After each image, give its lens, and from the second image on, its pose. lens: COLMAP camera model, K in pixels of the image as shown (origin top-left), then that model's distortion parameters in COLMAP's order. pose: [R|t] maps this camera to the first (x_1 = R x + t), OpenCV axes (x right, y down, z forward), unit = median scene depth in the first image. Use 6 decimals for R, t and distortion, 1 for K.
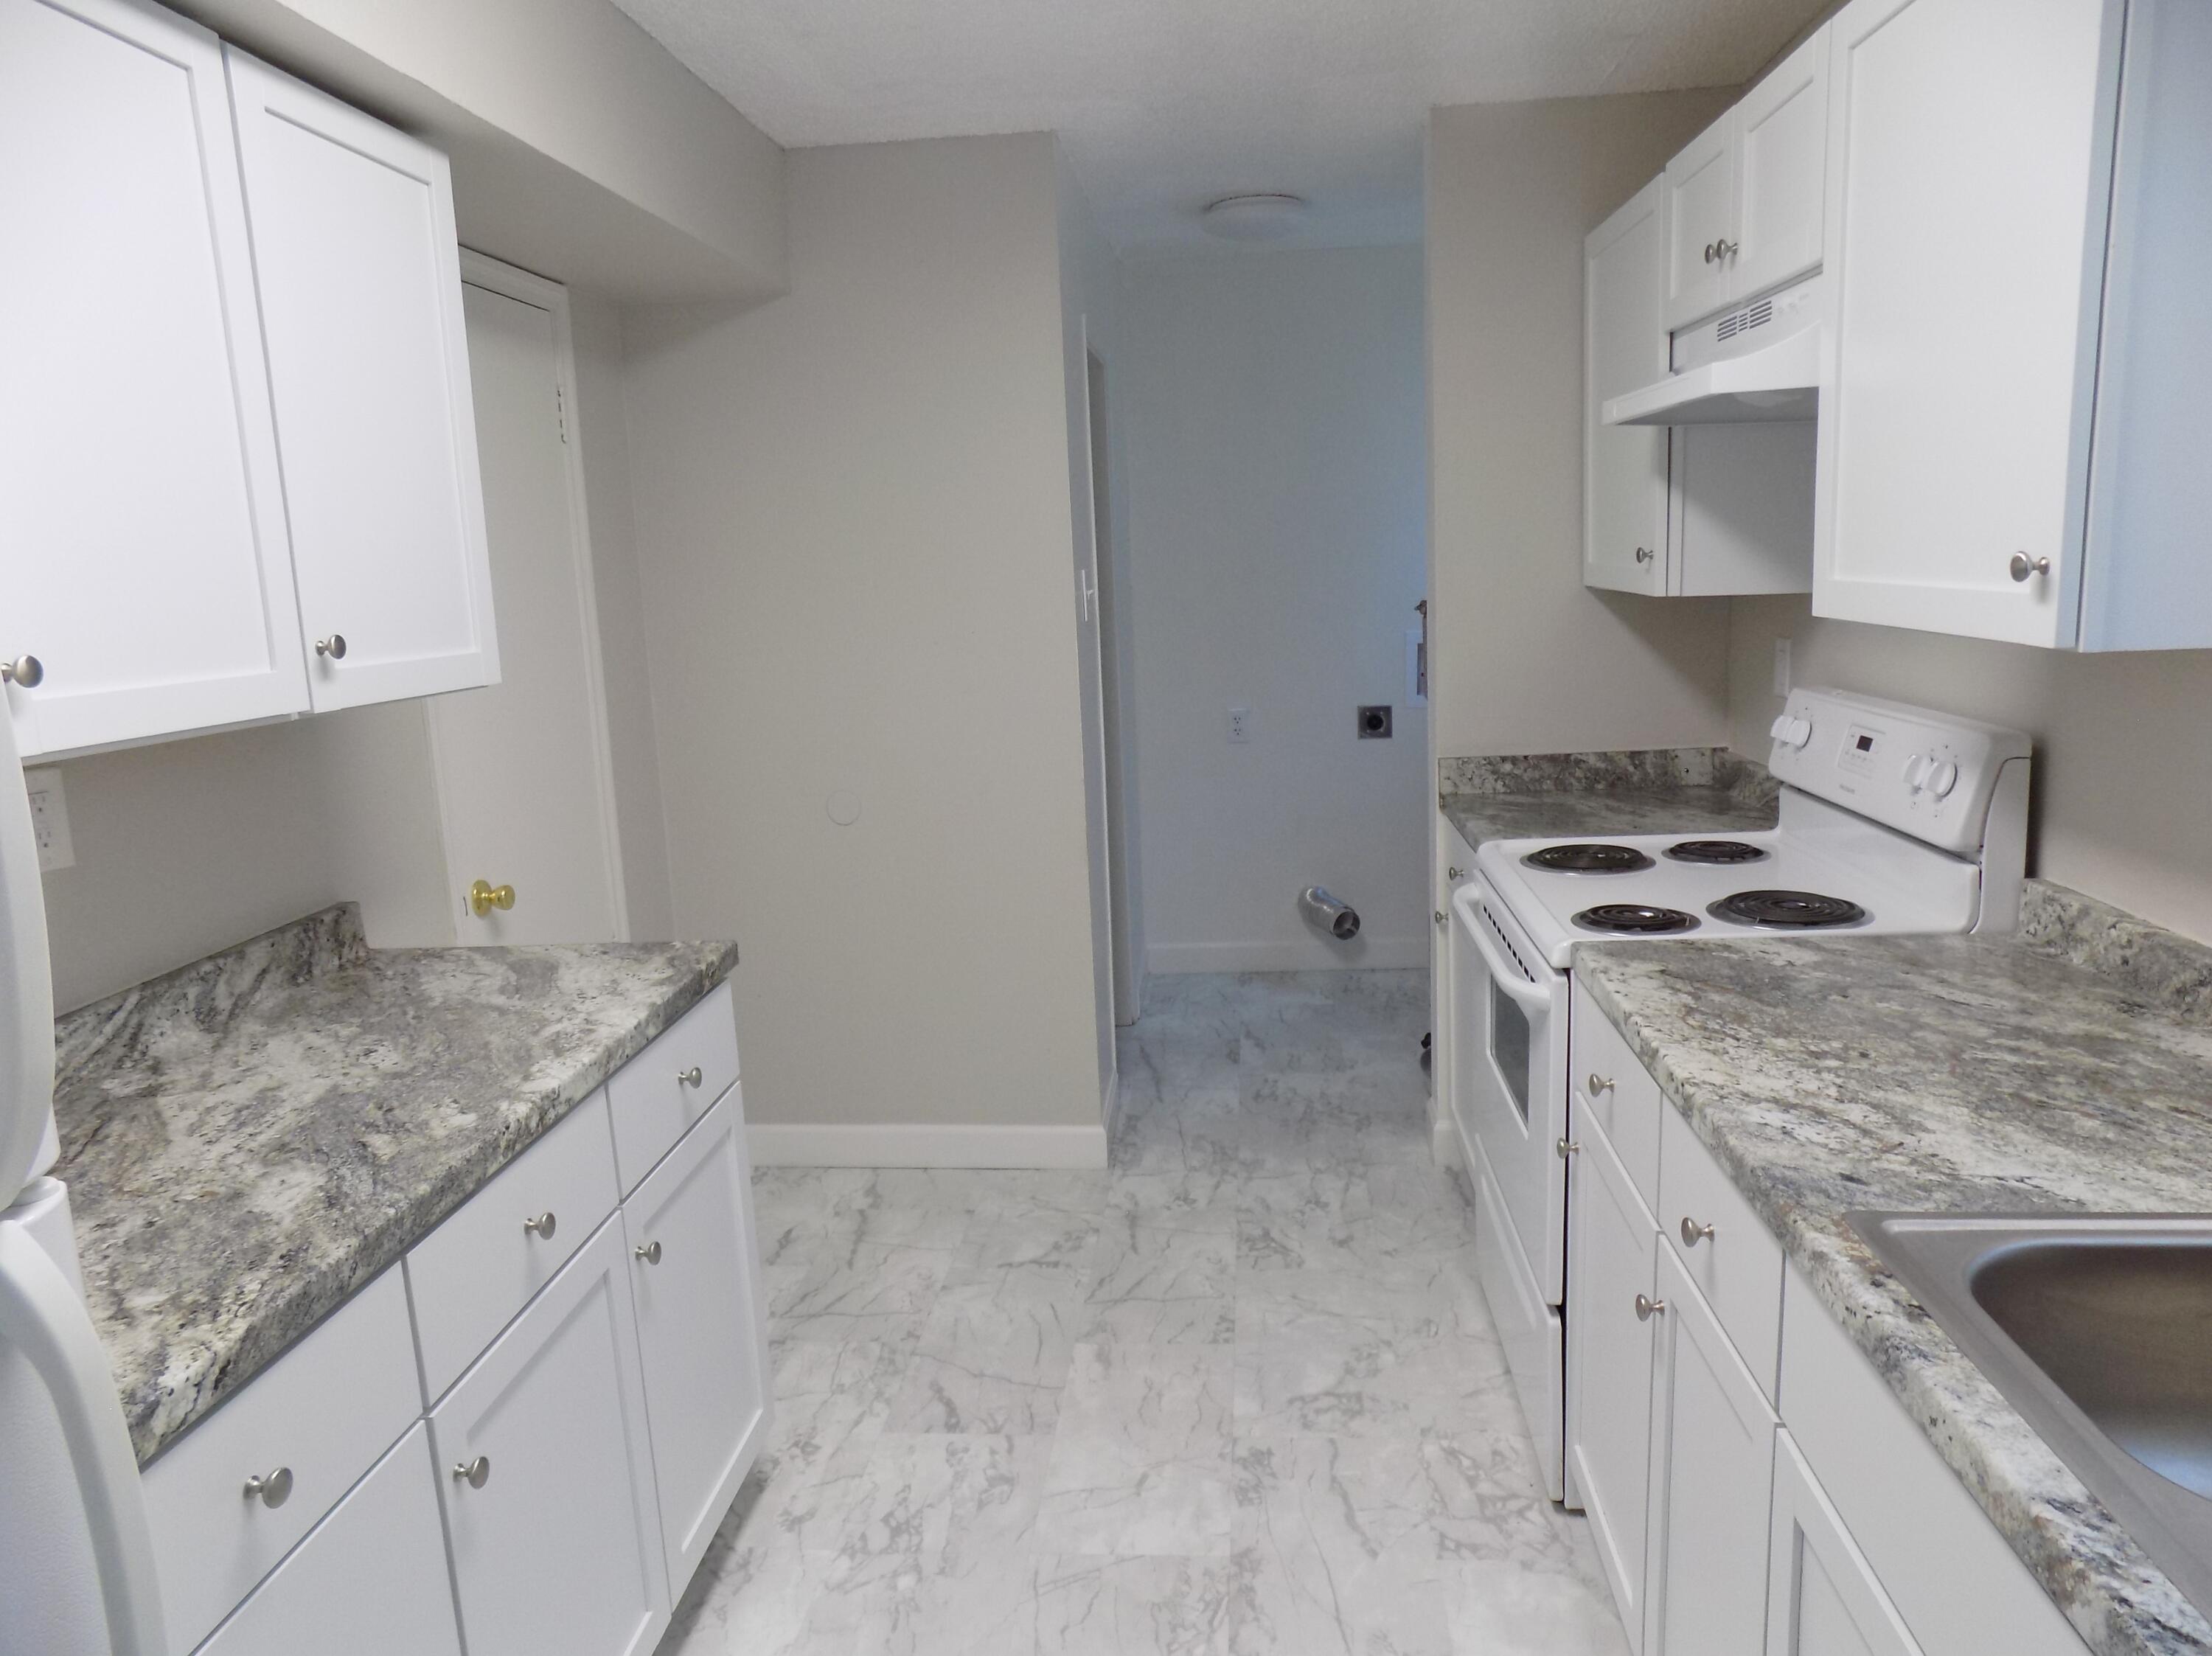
lens RADIAL K [[1482.7, 0, 1114.2], [0, 1482.7, 823.3], [0, 0, 1]] dist [-0.048805, 0.023349]
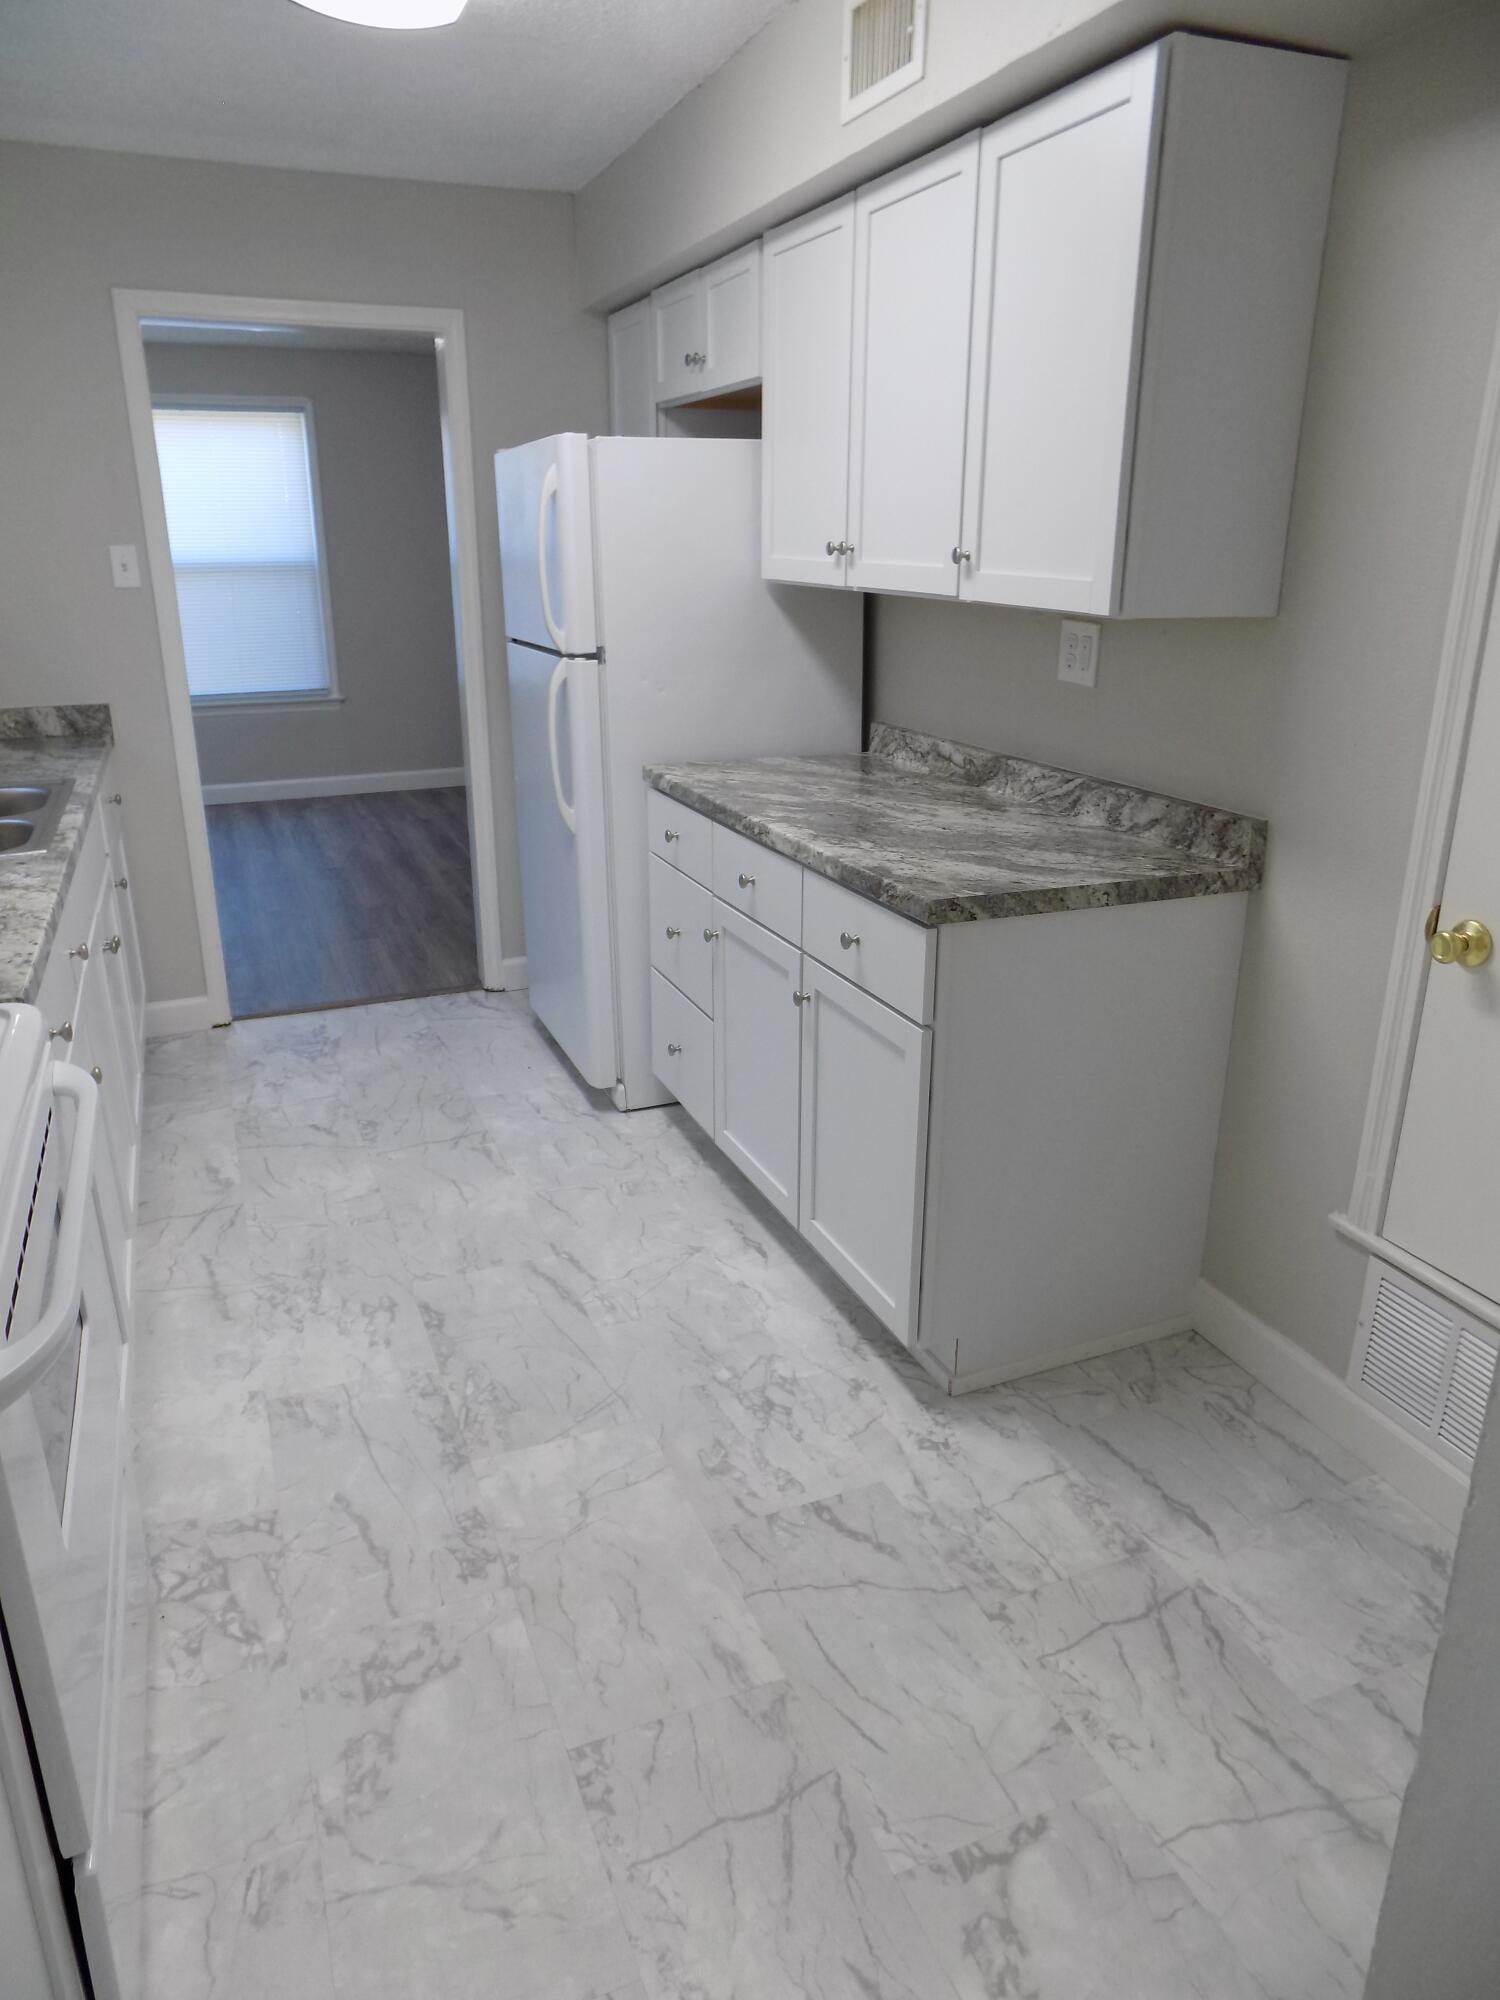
lens RADIAL K [[1340.6, 0, 761.7], [0, 1340.6, 1004.6], [0, 0, 1]] dist [-0.048805, 0.023349]
pose [[-0.883522, 0.196396, -0.425226, 0.238561], [-0.046118, 0.866961, 0.496238, -0.301331], [0.466113, 0.458048, -0.756922, 1.665535]]
